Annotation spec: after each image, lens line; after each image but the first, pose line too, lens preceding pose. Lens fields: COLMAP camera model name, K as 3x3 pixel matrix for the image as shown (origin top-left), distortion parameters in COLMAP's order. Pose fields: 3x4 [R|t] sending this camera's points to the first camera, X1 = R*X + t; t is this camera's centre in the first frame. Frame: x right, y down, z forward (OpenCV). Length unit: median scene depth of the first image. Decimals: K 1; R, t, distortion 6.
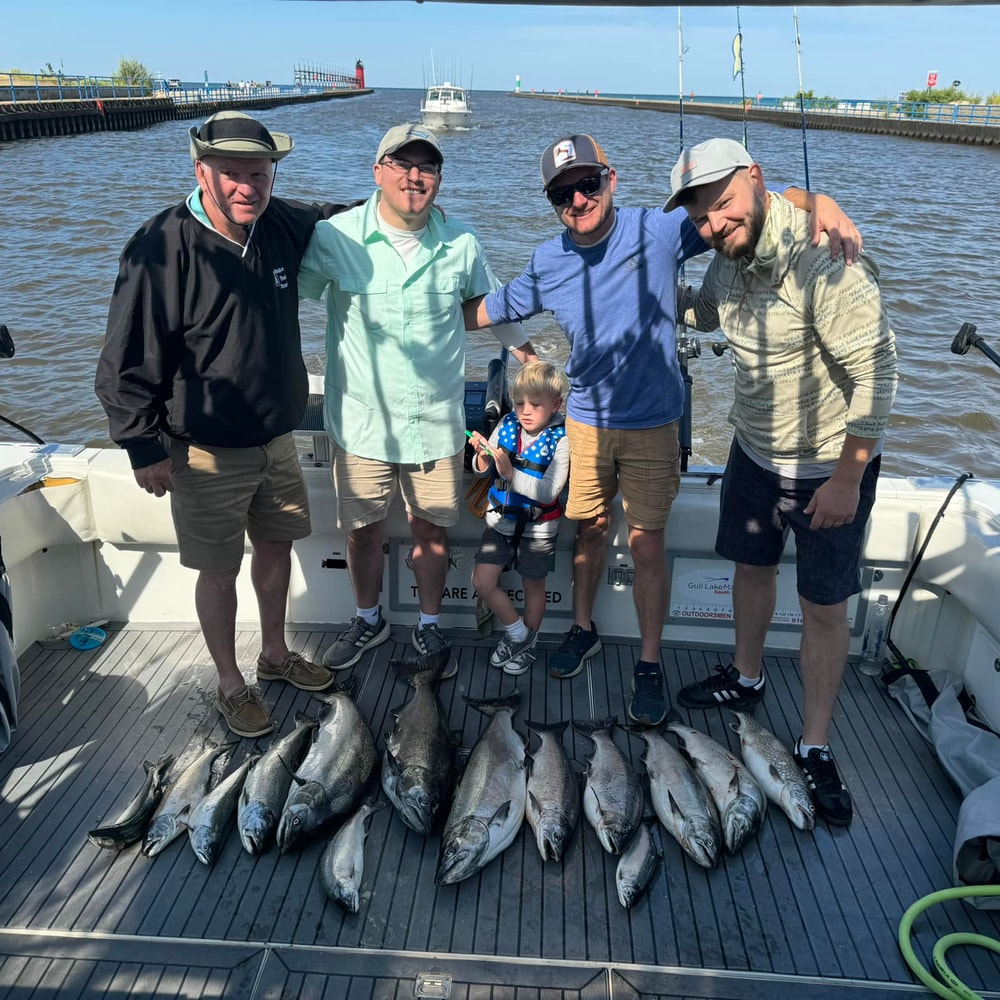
lens RADIAL K [[979.6, 0, 500.0], [0, 979.6, 500.0], [0, 0, 1]] dist [-0.018217, -0.018902]
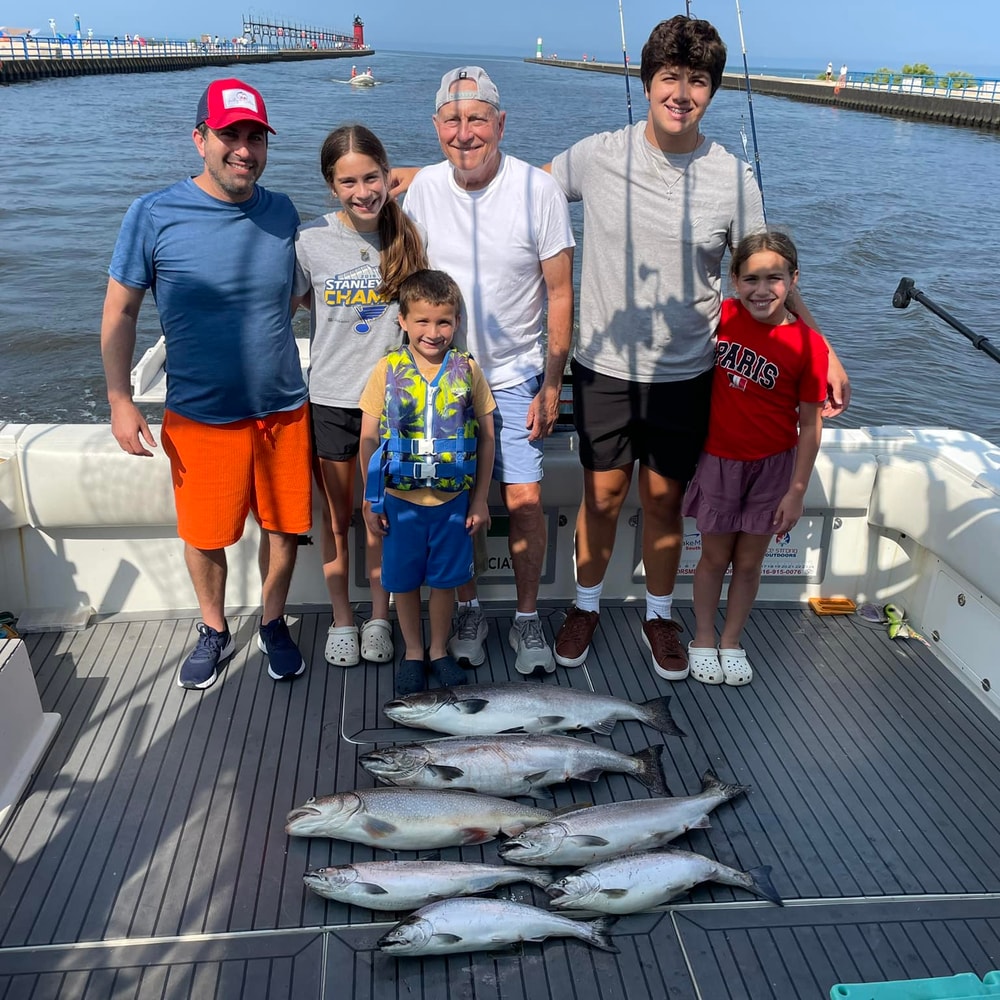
lens RADIAL K [[979.6, 0, 500.0], [0, 979.6, 500.0], [0, 0, 1]] dist [-0.018217, -0.018902]
pose [[0.985786, -0.043750, 0.162210, -0.203230], [0.038480, 0.998629, 0.035493, -0.003525], [-0.163540, -0.028747, 0.986118, 0.010416]]
